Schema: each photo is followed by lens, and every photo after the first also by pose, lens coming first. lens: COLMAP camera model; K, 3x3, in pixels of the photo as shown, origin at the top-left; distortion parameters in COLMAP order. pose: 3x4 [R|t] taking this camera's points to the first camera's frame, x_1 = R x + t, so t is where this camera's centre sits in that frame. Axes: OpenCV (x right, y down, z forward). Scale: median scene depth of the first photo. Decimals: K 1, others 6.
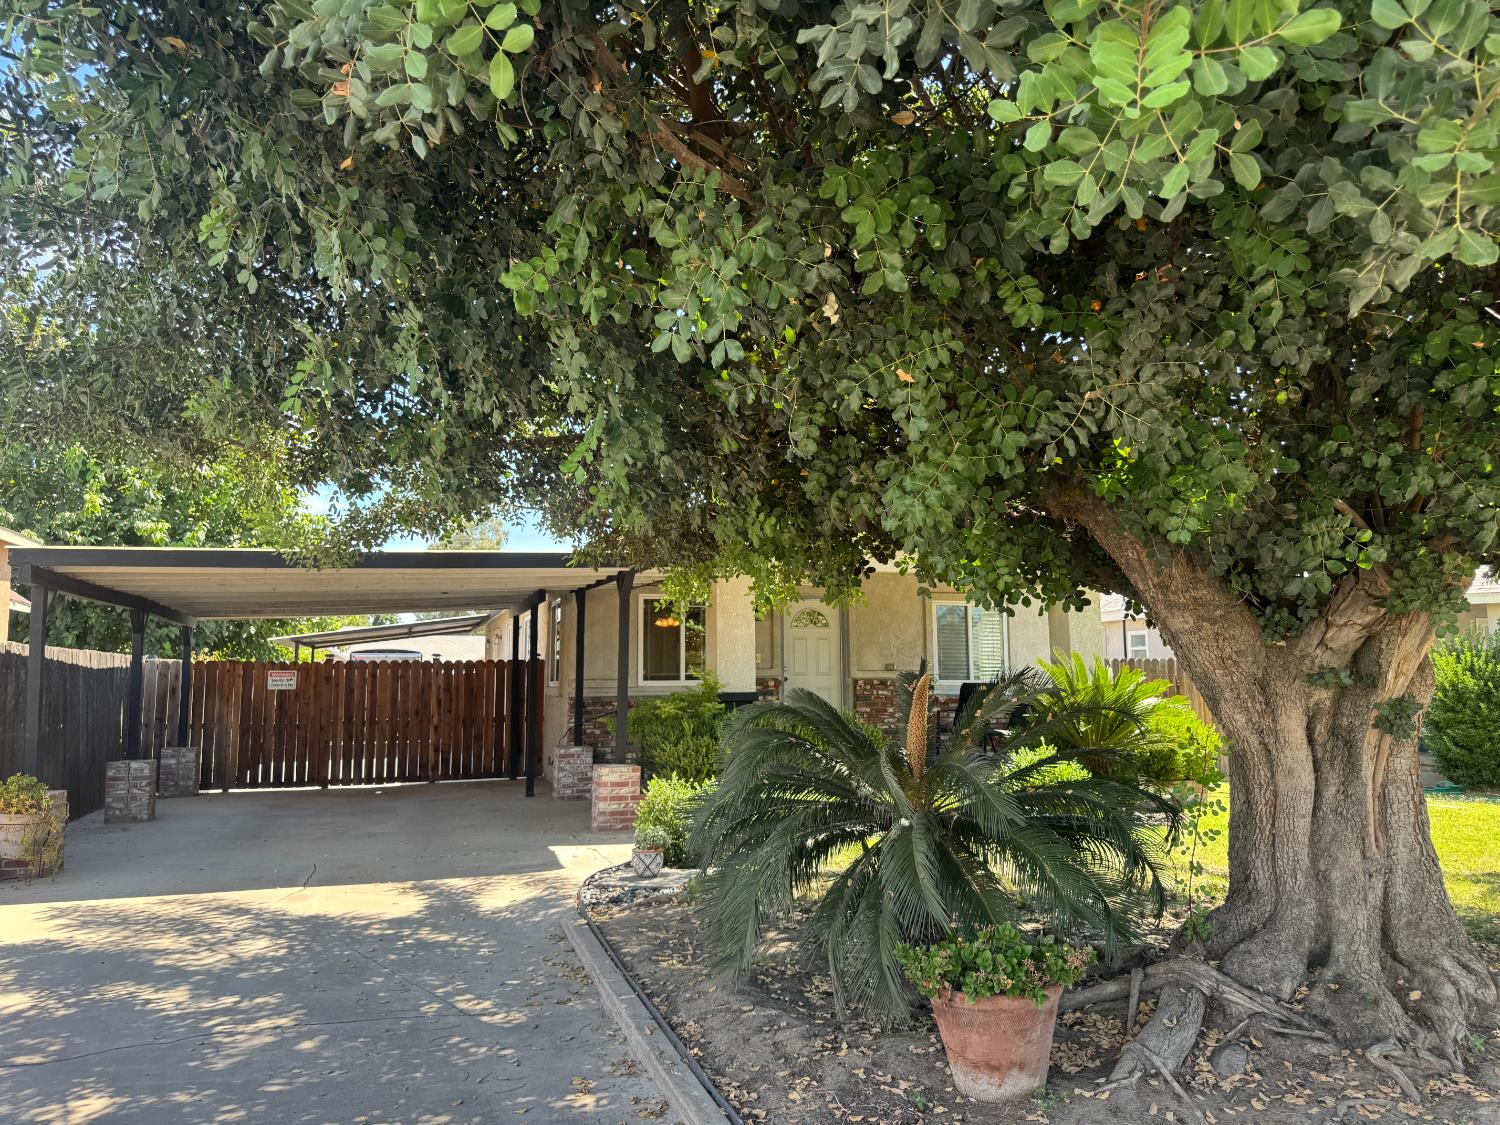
lens RADIAL K [[1047.4, 0, 745.2], [0, 1047.4, 549.2], [0, 0, 1]] dist [0.036482, -0.043552]
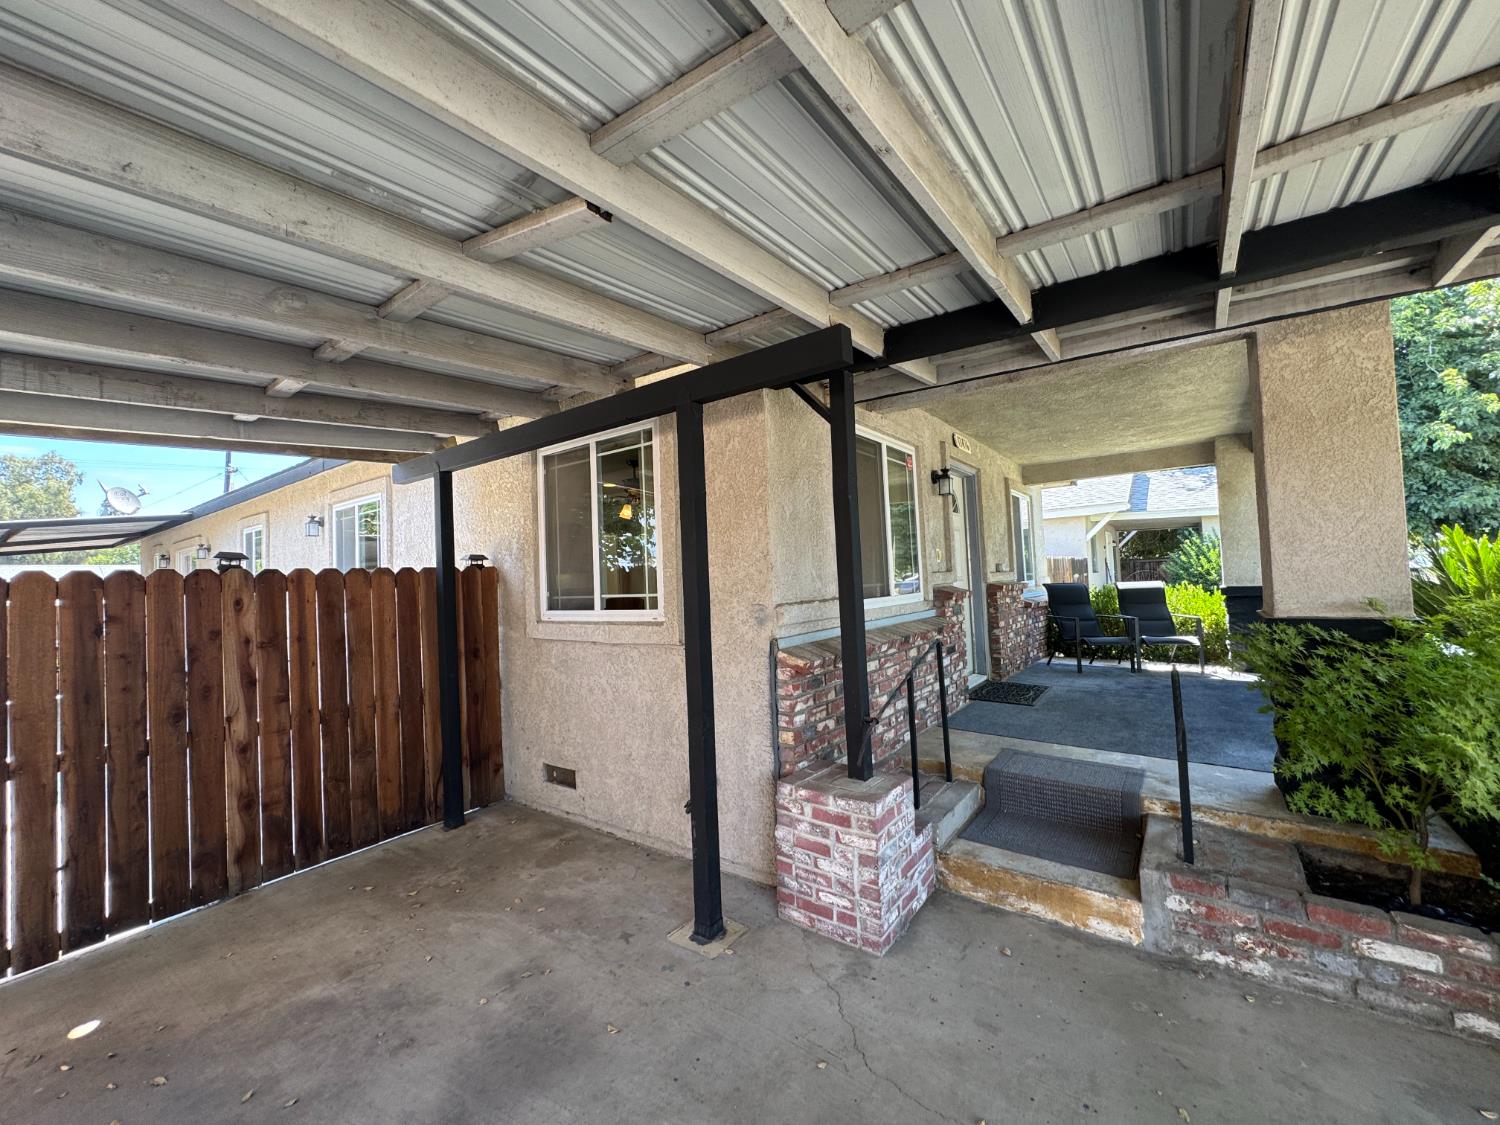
lens RADIAL K [[599.7, 0, 751.1], [0, 599.7, 562.8], [0, 0, 1]] dist [-0.002433, 0.001125]
pose [[0.812157, -0.009421, 0.583362, -0.278580], [-0.038377, 0.996842, 0.069526, 0.084042], [-0.582175, -0.078854, 0.809231, 0.745471]]
